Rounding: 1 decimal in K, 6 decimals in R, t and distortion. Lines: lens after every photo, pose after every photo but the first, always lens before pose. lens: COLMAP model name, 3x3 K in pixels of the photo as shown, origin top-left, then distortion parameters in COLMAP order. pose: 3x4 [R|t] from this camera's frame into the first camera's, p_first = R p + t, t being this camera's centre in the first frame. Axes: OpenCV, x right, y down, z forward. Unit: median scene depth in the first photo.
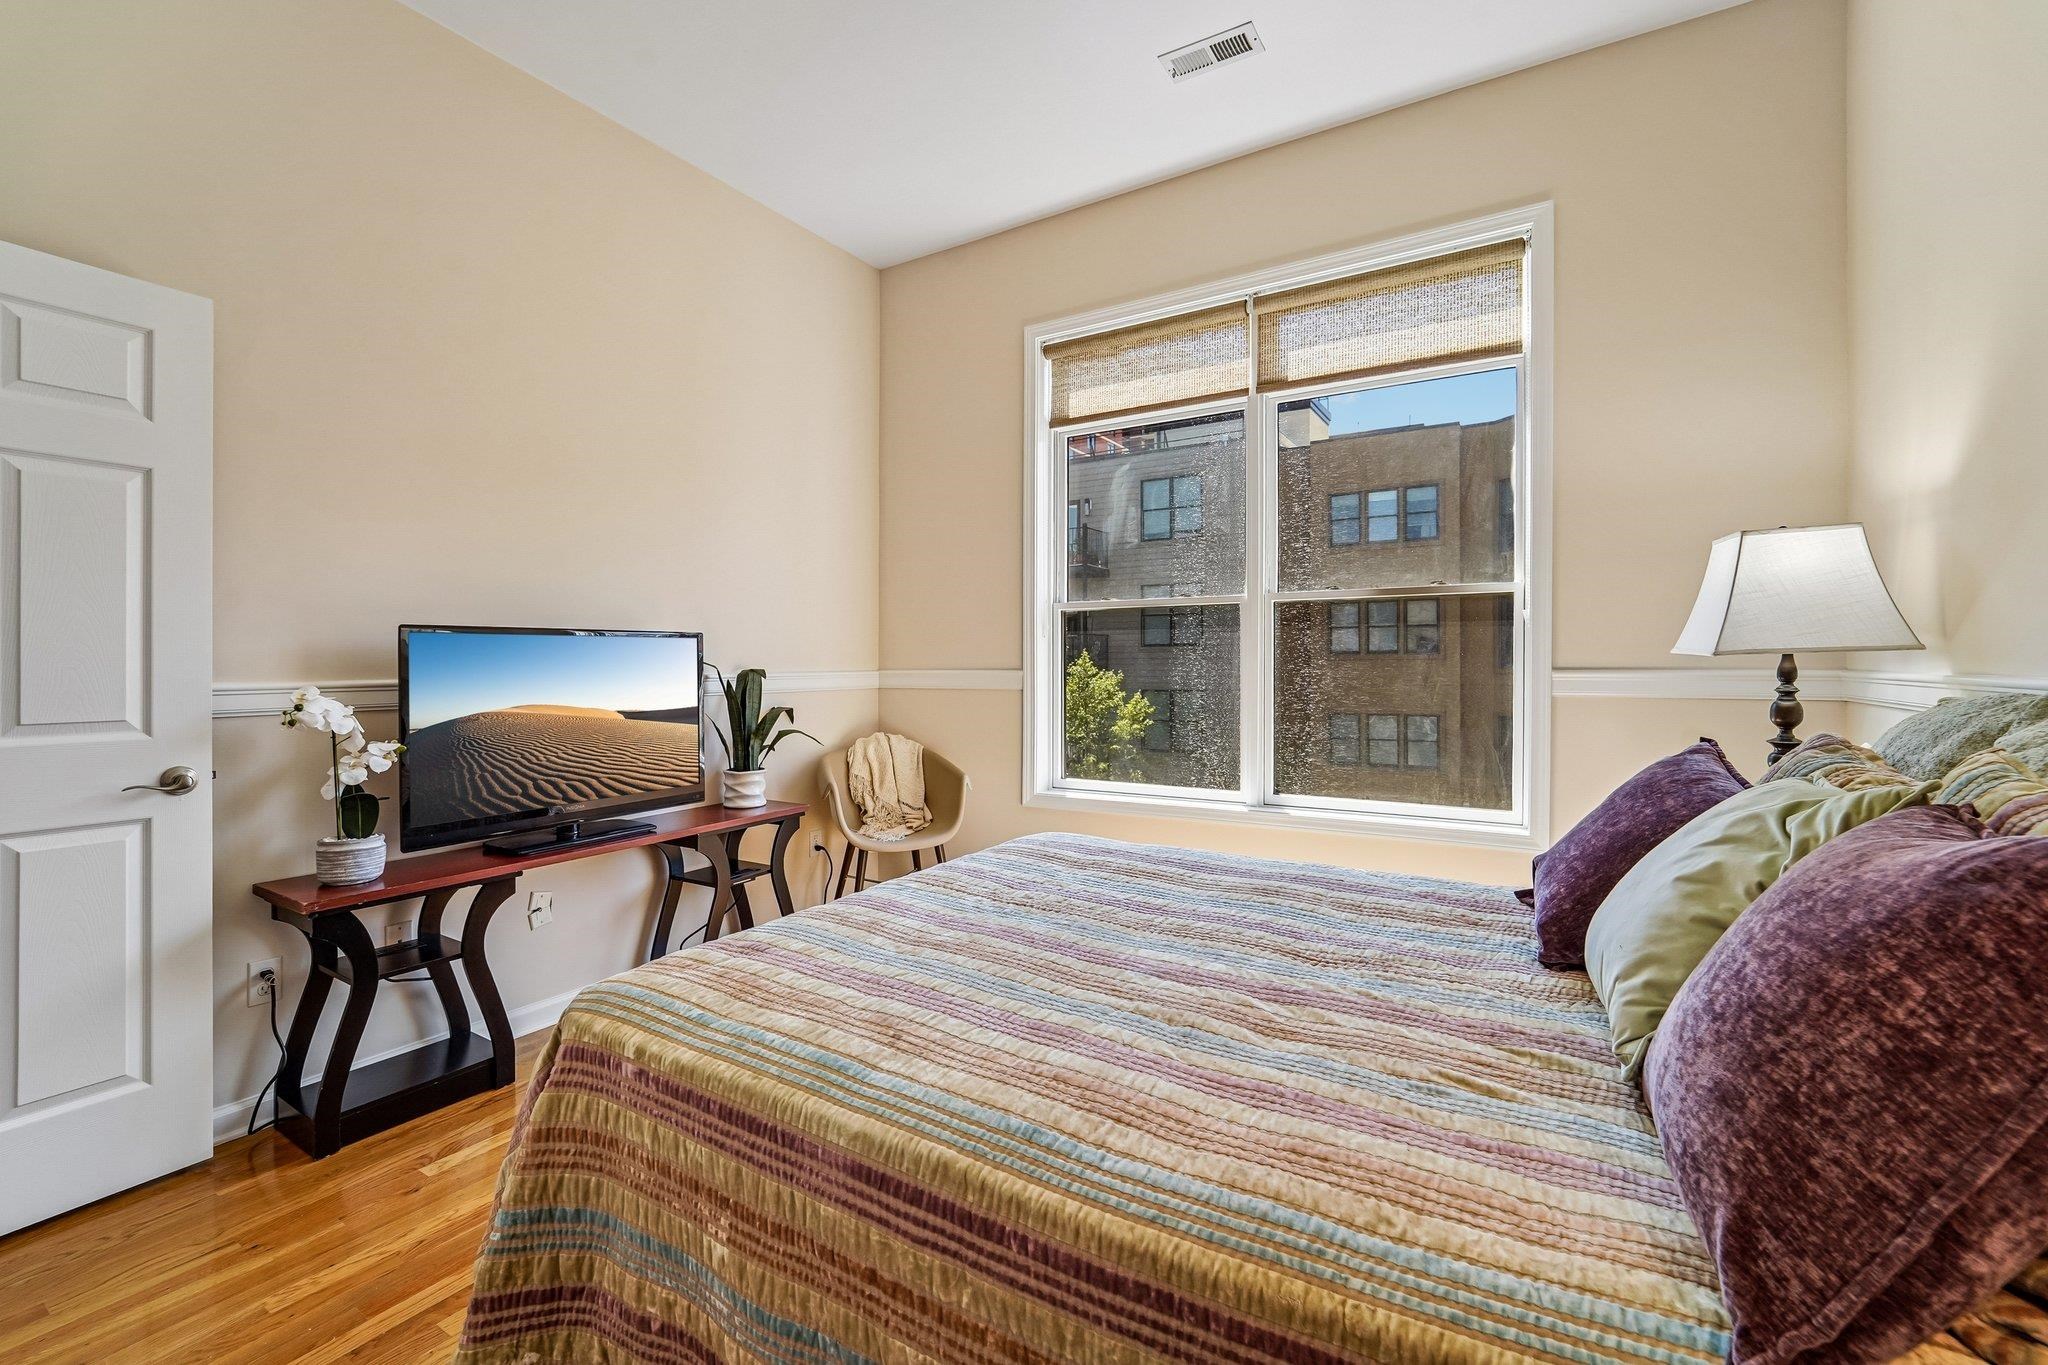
lens RADIAL K [[851.0, 0, 1024.4], [0, 851.0, 690.4], [0, 0, 1]] dist [-0.022556, -0.000118]
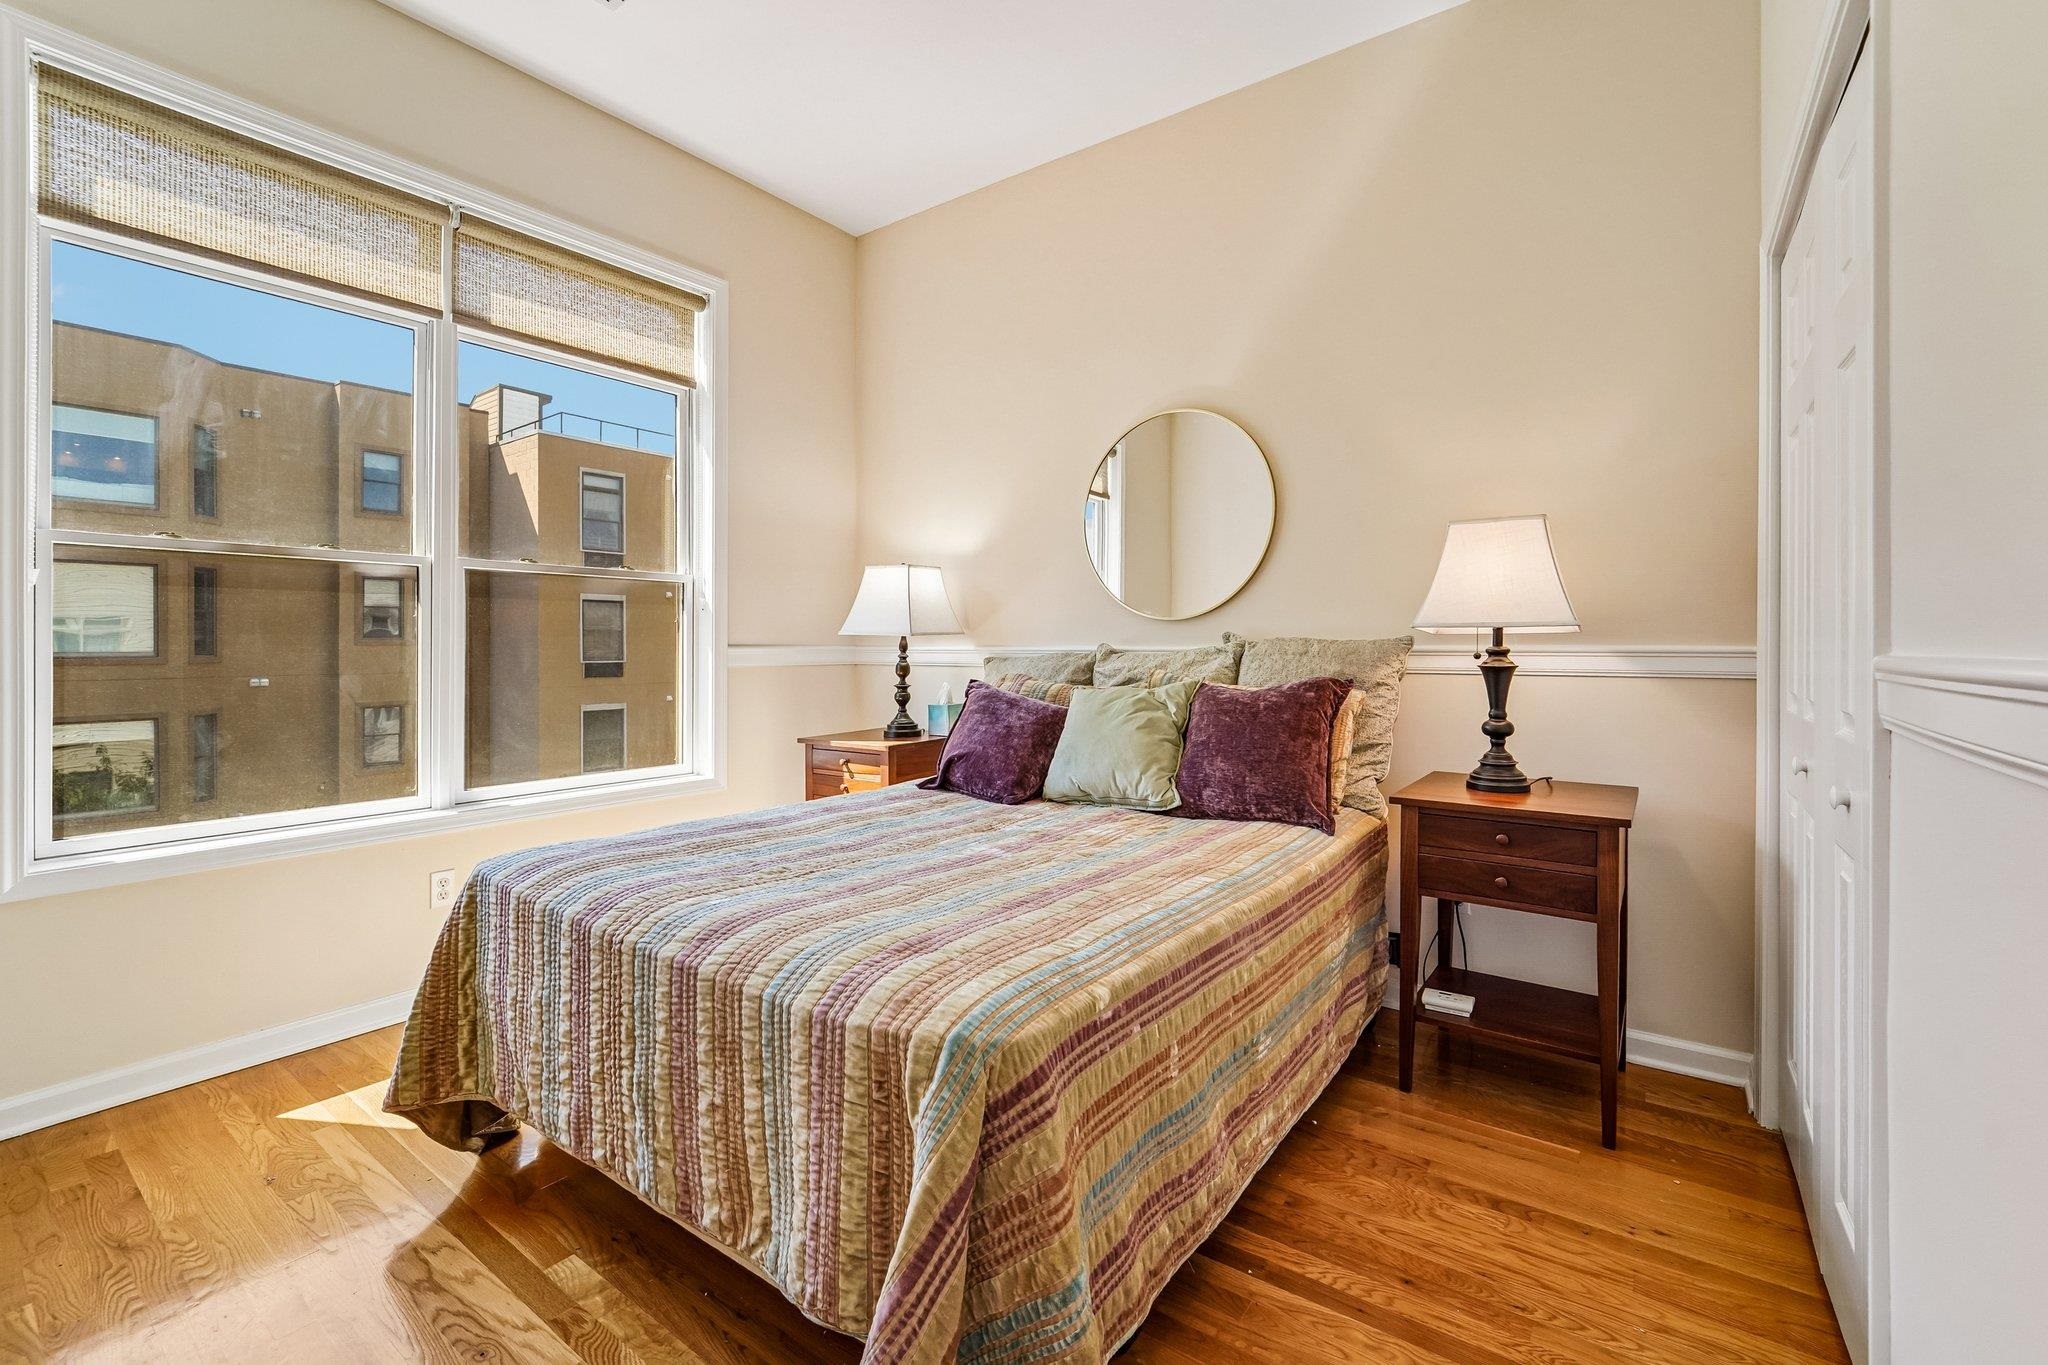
lens RADIAL K [[846.0, 0, 1023.9], [0, 846.0, 684.9], [0, 0, 1]] dist [-0.012162, -0.000048]
pose [[0.103457, -0.035989, 0.993983, -0.568916], [0.030930, 0.998978, 0.032951, 0.006160], [-0.994153, 0.027335, 0.104465, 0.381490]]
